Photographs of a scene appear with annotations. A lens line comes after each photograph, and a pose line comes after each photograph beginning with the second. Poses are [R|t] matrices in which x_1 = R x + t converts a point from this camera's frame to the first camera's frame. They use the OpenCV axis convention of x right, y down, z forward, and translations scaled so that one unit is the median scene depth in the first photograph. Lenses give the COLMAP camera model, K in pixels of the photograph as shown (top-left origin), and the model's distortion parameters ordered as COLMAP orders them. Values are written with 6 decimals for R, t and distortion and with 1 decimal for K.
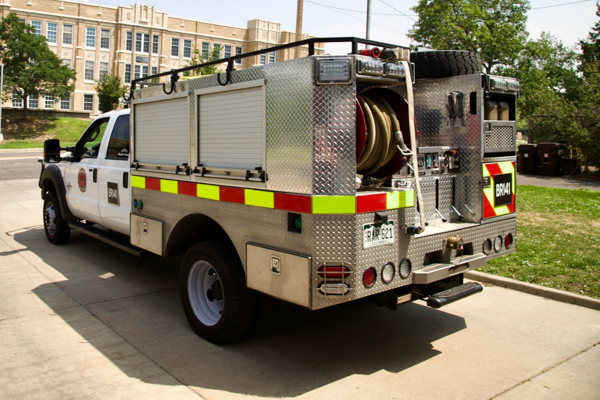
lens RADIAL K [[507.6, 0, 231.1], [0, 507.6, 154.4], [0, 0, 1]] dist [-0.074631, 0.010582]
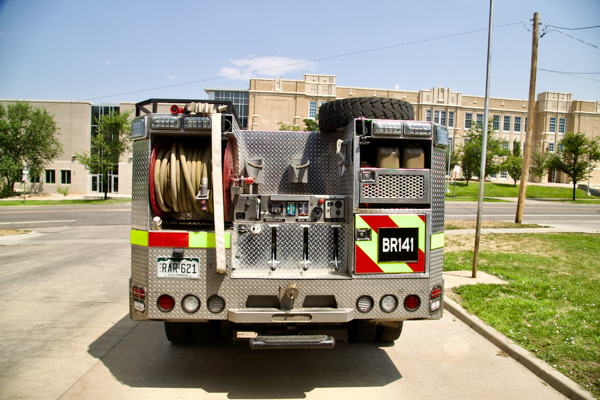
lens RADIAL K [[395.9, 0, 303.4], [0, 395.9, 204.3], [0, 0, 1]] dist [-0.086395, 0.010384]
pose [[0.861614, 0.033176, -0.506478, 0.771779], [-0.037777, 0.999285, 0.001191, 0.002304], [0.506156, 0.018107, 0.862252, 0.296092]]
